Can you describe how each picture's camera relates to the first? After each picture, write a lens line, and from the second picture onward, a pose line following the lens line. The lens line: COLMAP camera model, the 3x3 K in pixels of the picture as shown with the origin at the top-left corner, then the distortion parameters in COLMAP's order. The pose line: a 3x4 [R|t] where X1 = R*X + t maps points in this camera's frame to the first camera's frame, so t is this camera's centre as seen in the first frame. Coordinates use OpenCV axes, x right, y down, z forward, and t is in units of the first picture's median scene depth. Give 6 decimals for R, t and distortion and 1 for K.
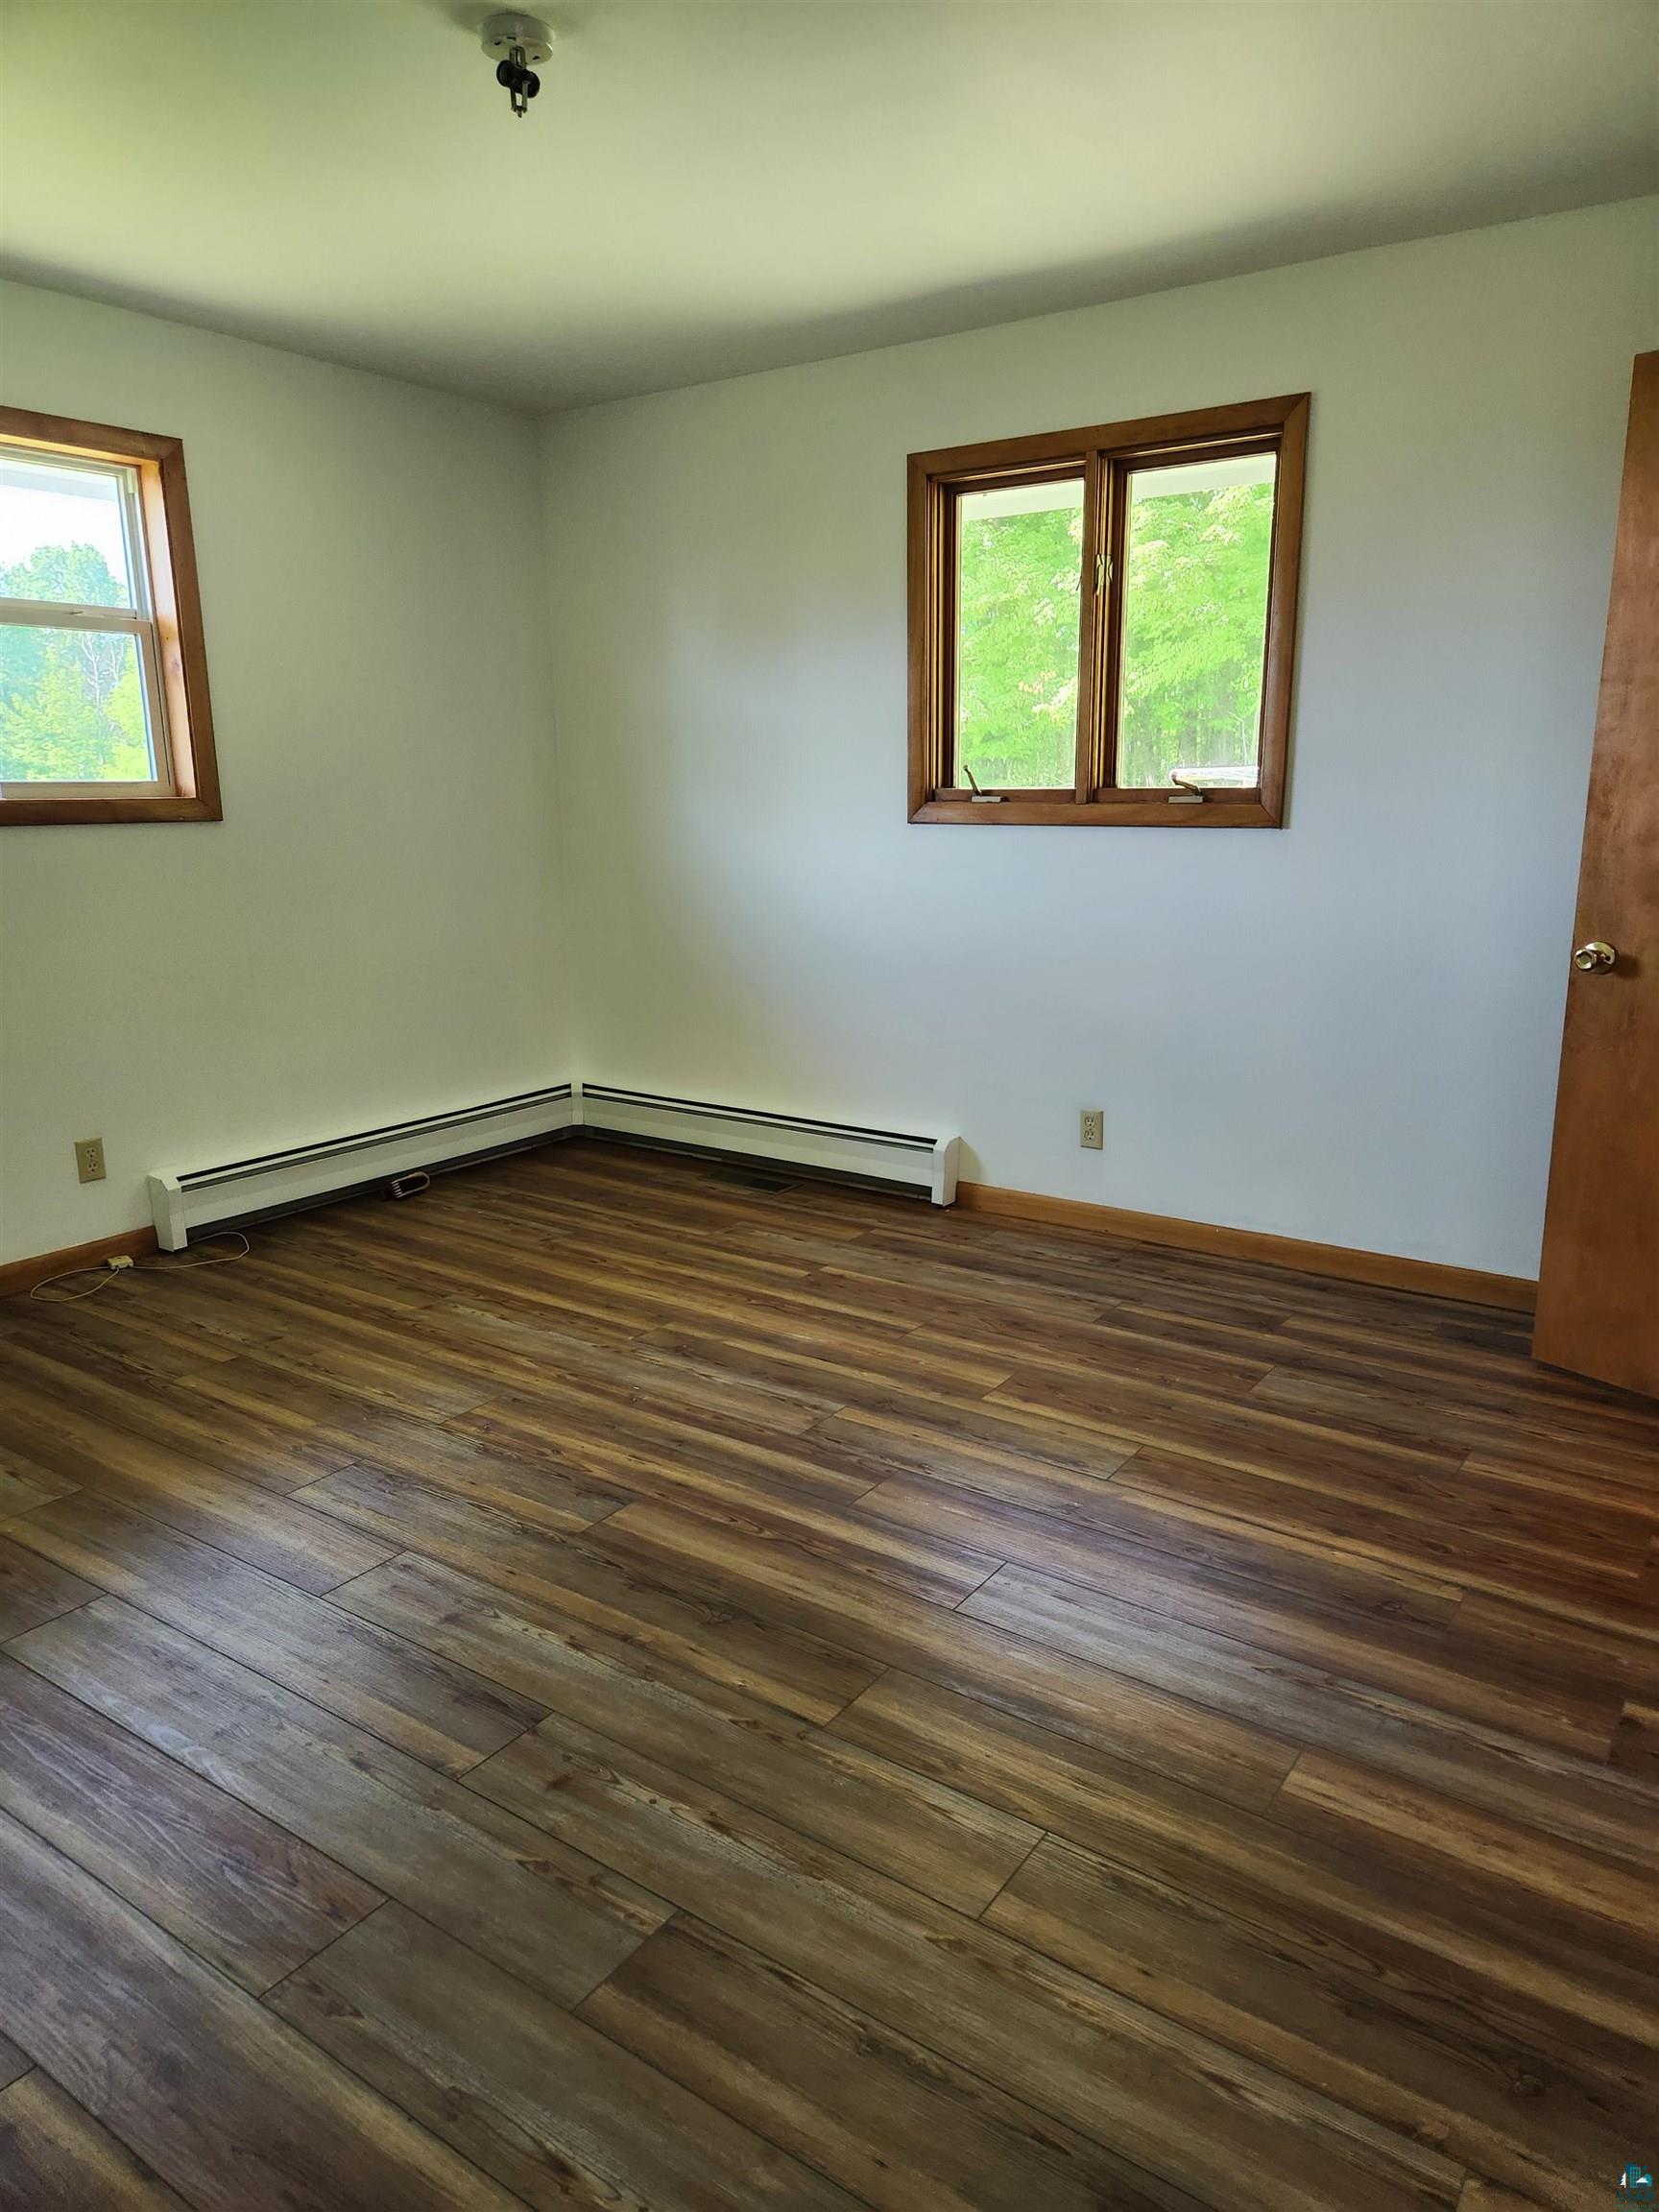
lens RADIAL K [[1474.6, 0, 840.2], [0, 1474.6, 1108.4], [0, 0, 1]] dist [0.065296, -0.047313]
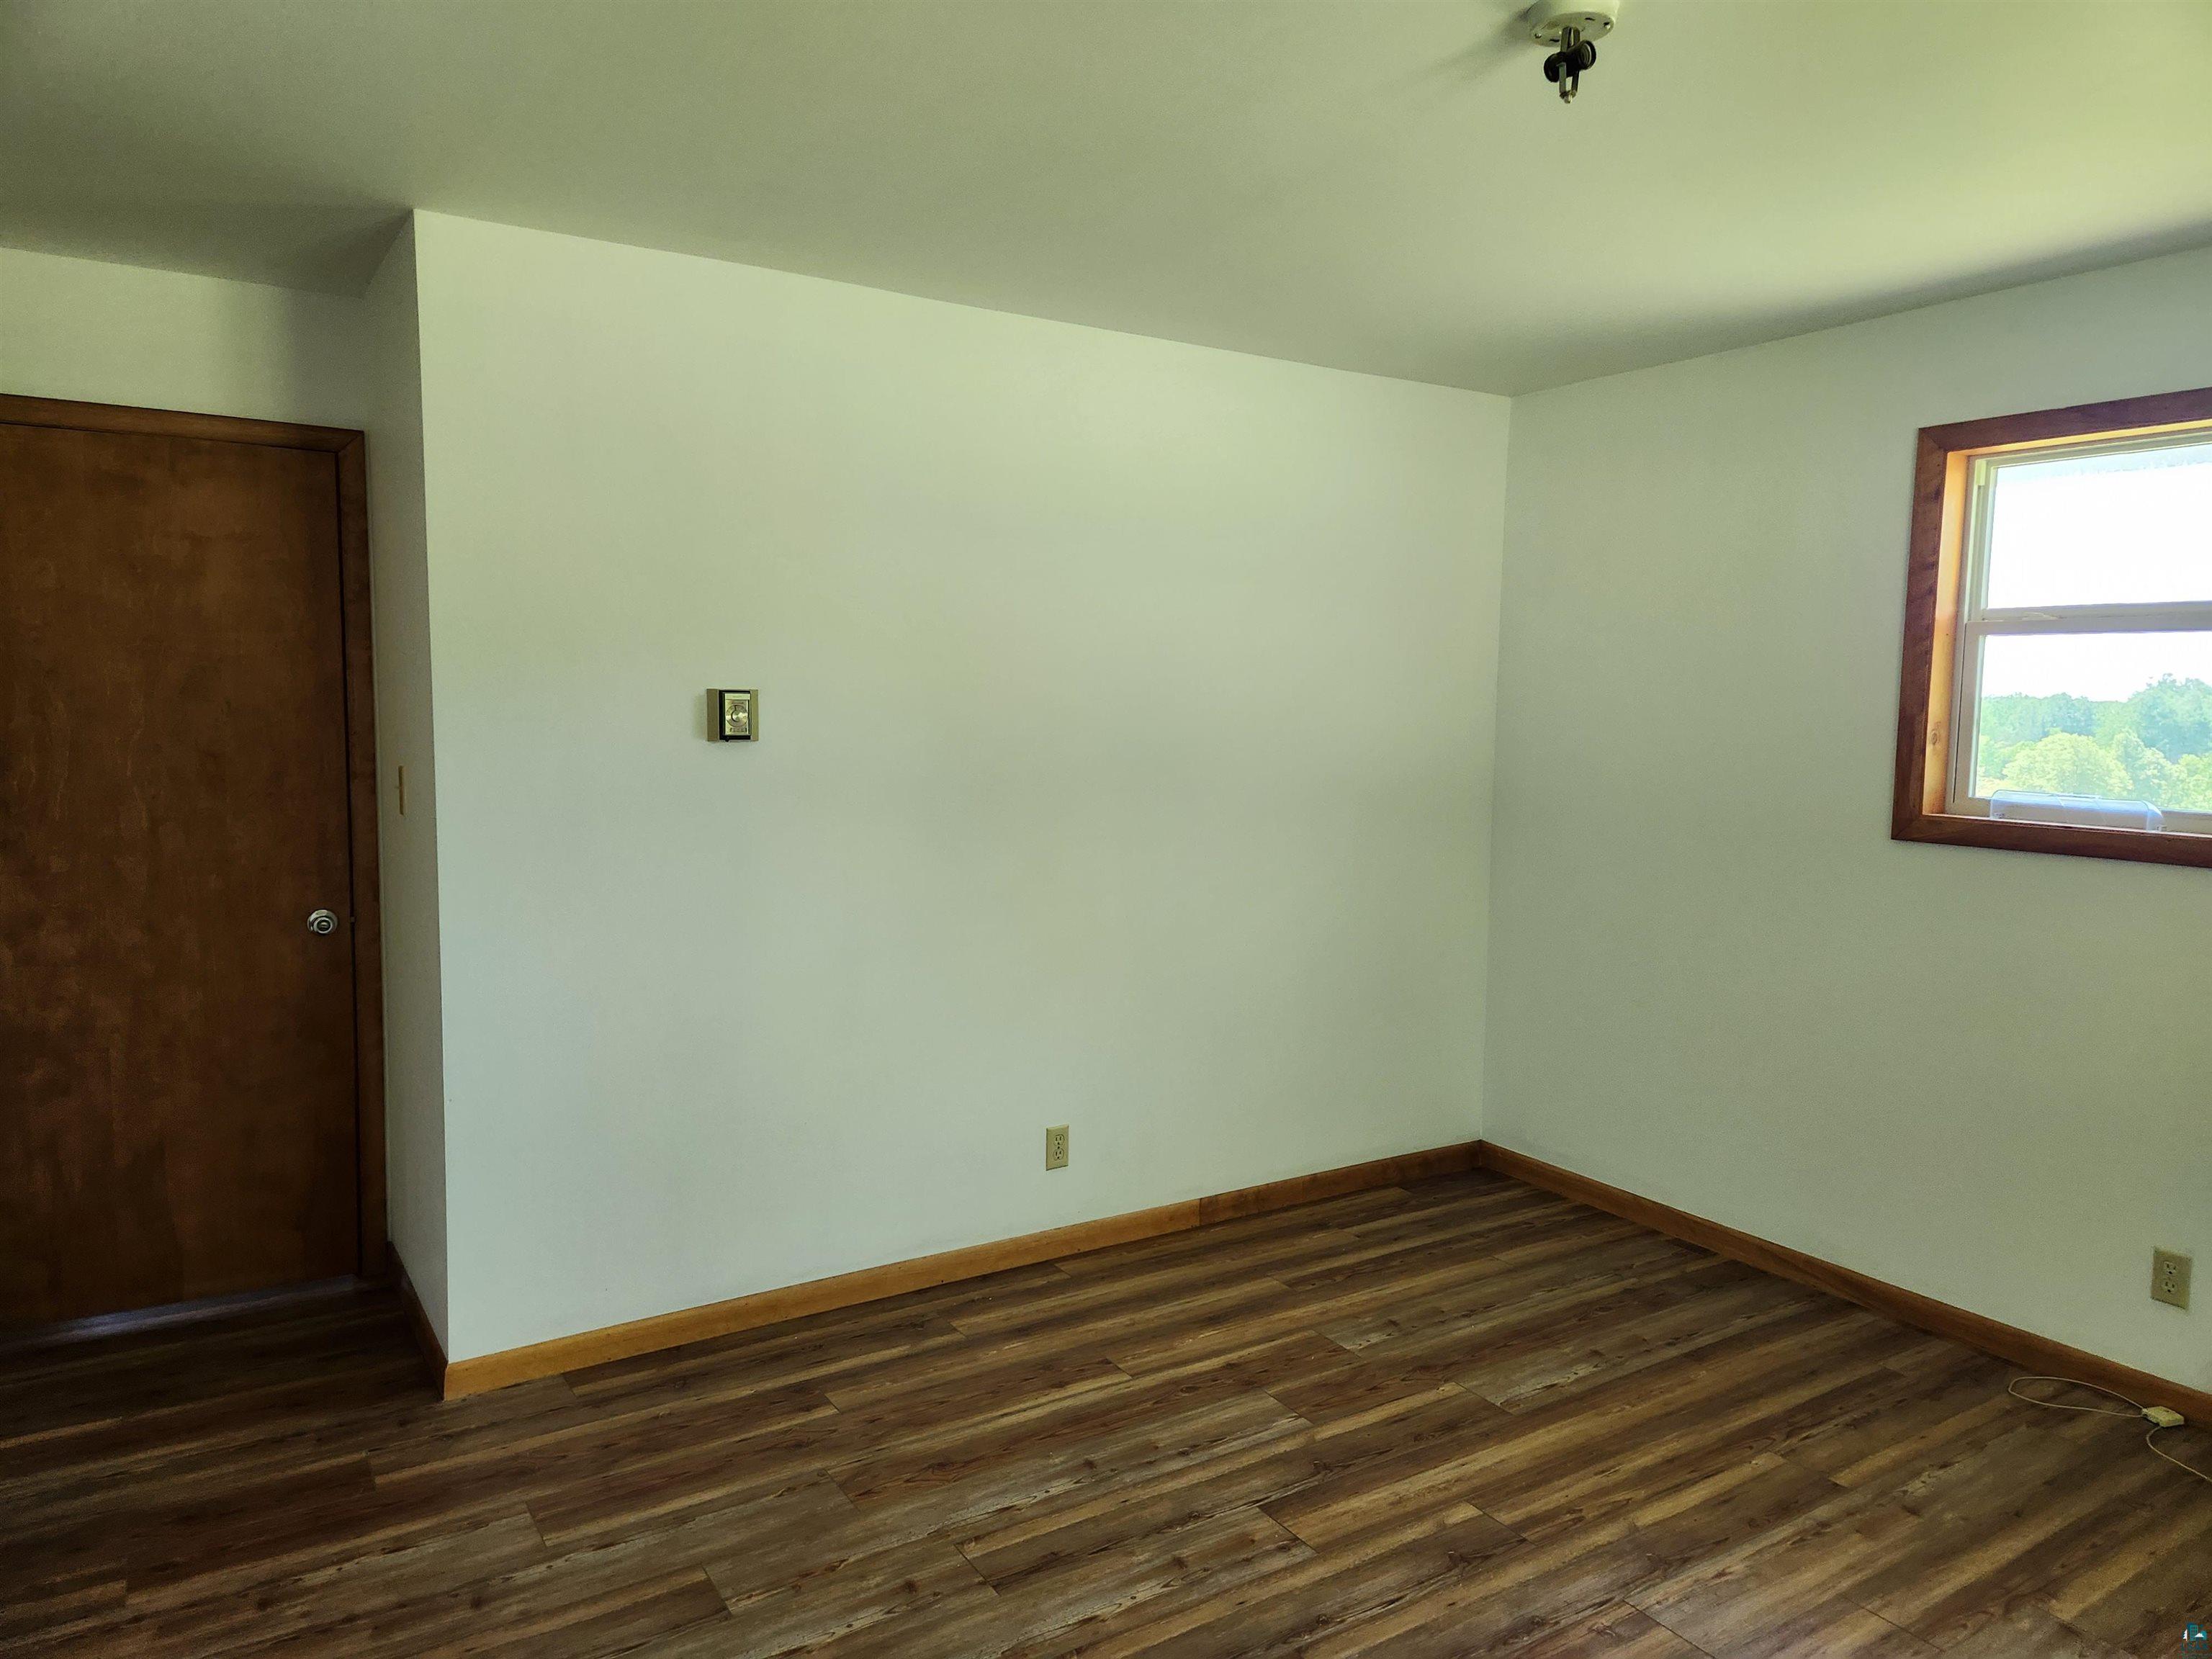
lens RADIAL K [[1474.6, 0, 1112.5], [0, 1474.6, 837.1], [0, 0, 1]] dist [0.065296, -0.047313]
pose [[-0.383046, 0.086271, -0.919692, 0.588461], [-0.215685, 0.959755, 0.179860, -0.291303], [0.898196, 0.267259, -0.349023, 0.975830]]
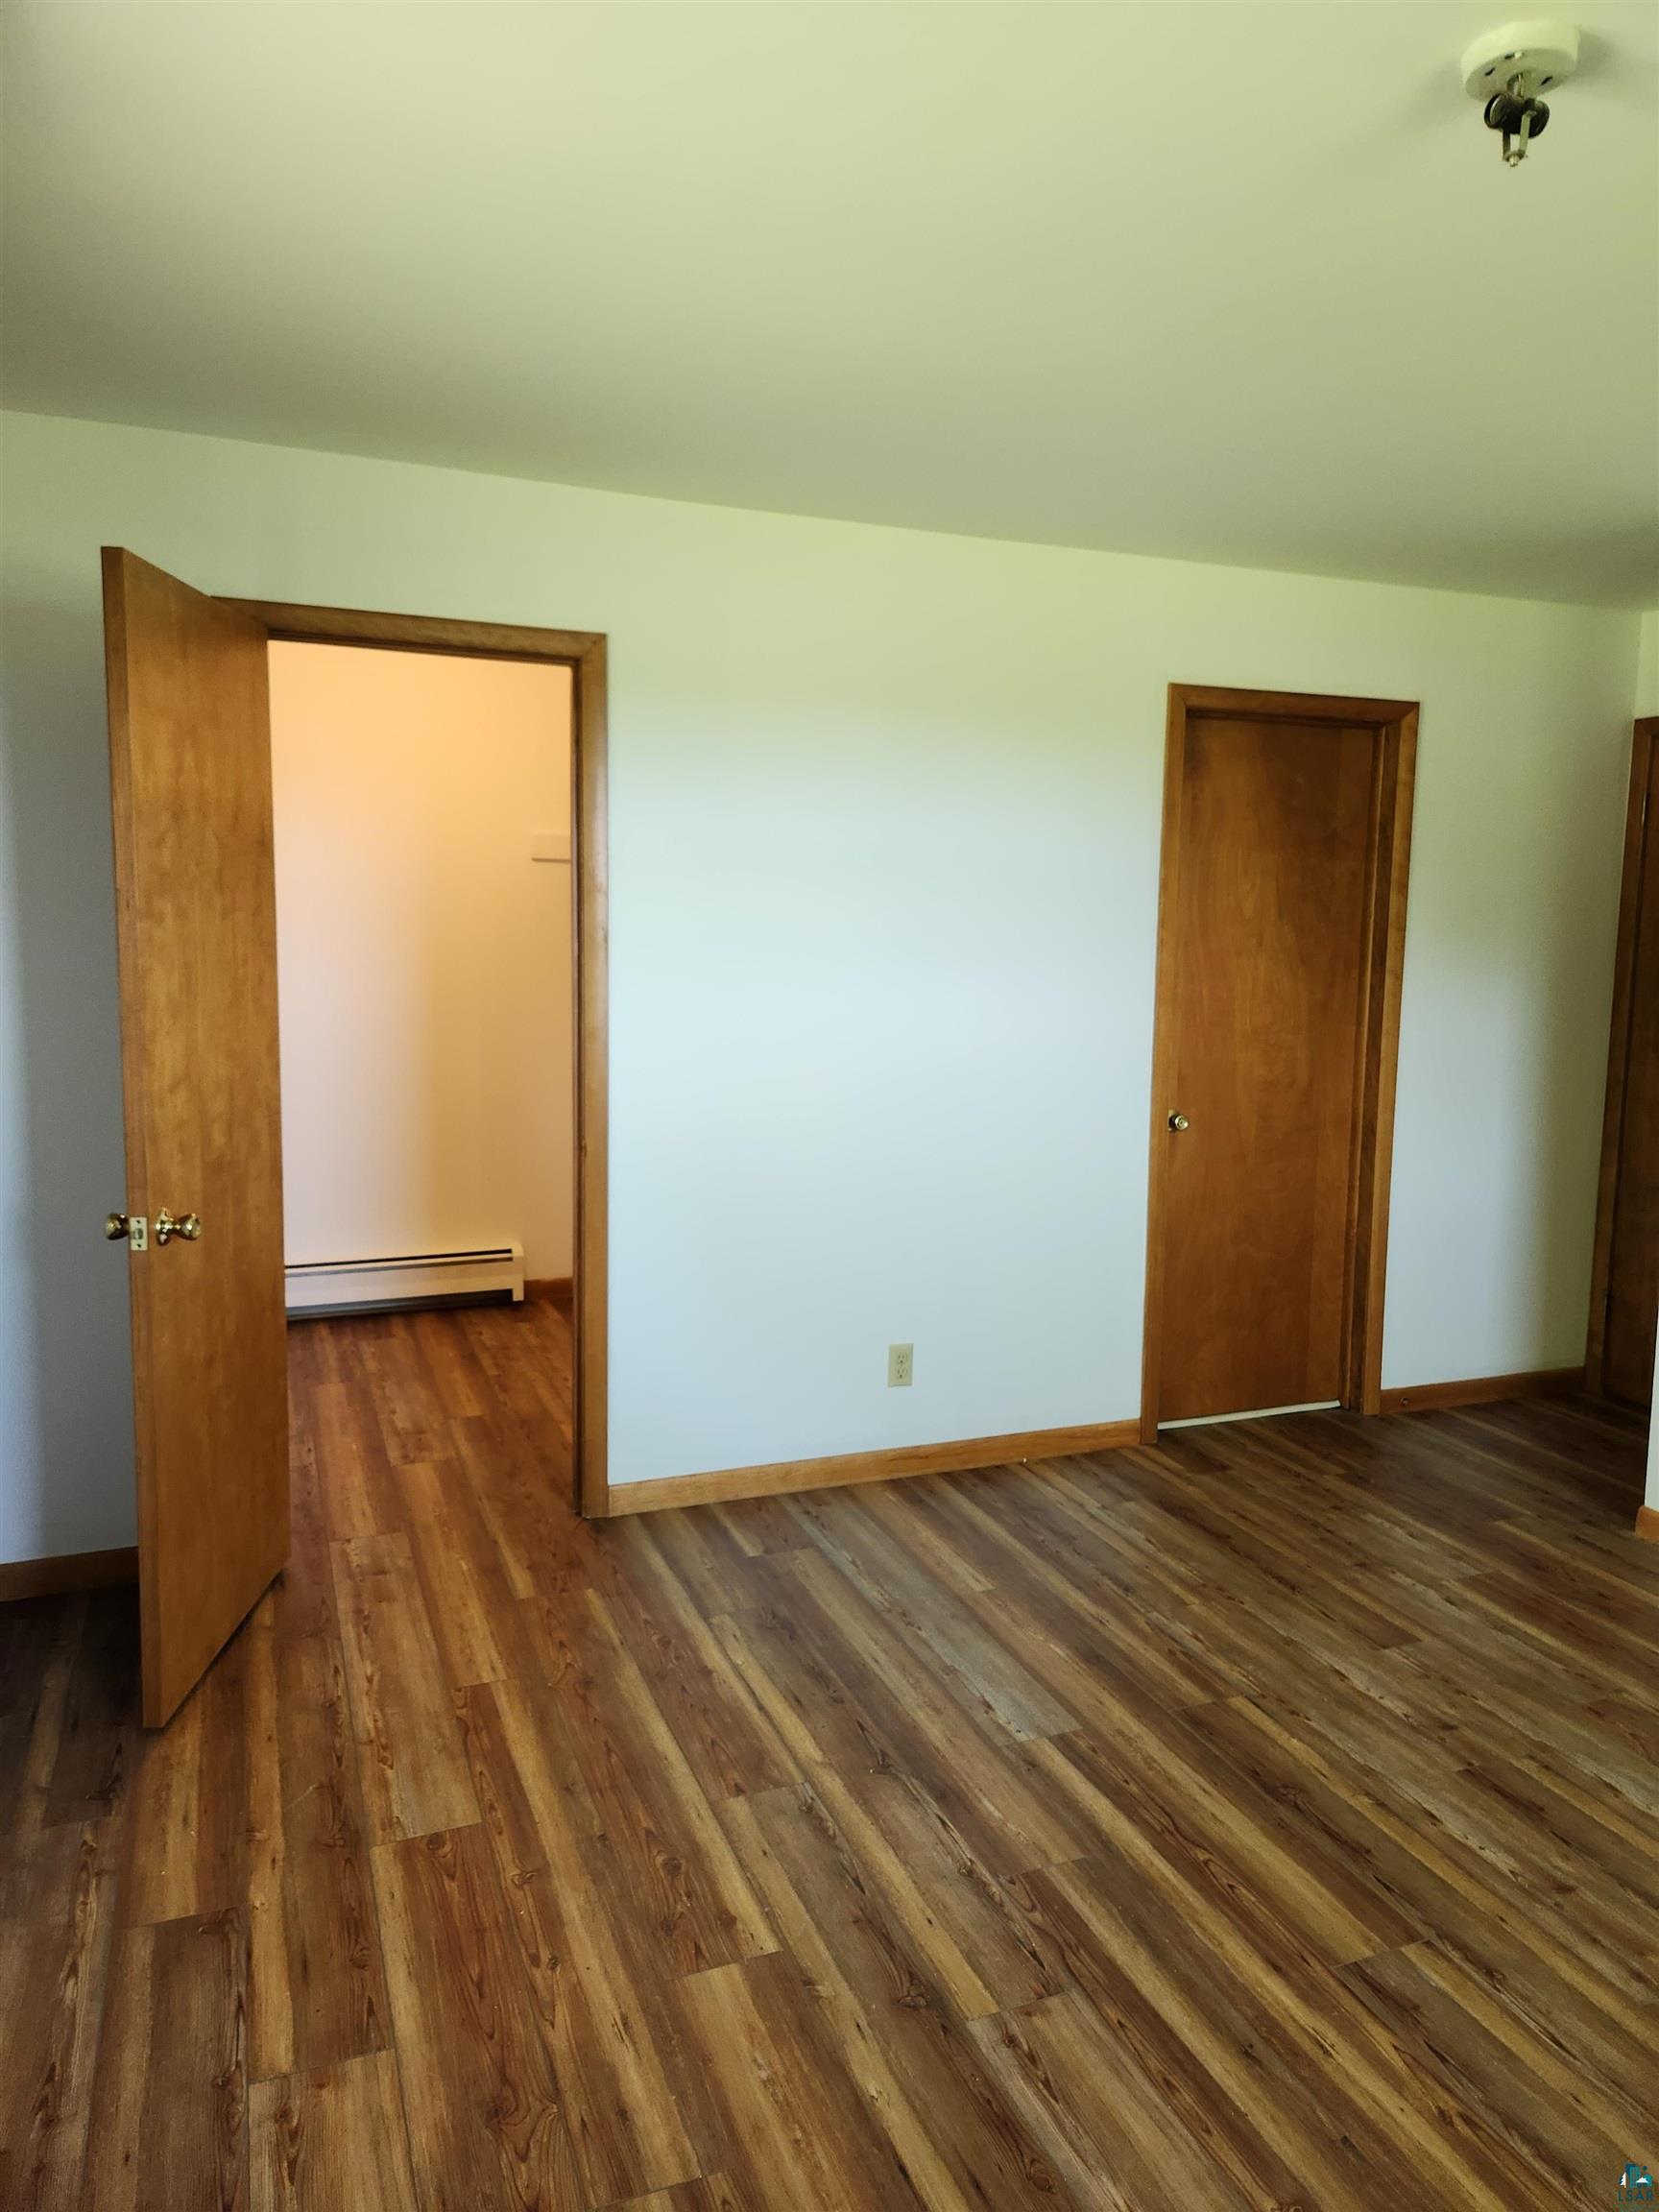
lens RADIAL K [[1474.6, 0, 827.8], [0, 1474.6, 1094.1], [0, 0, 1]] dist [0.065296, -0.047313]
pose [[-0.832875, -0.073385, 0.548574, -0.296124], [0.112283, 0.948155, 0.297313, -0.412290], [-0.541952, 0.309220, -0.781455, 1.531226]]
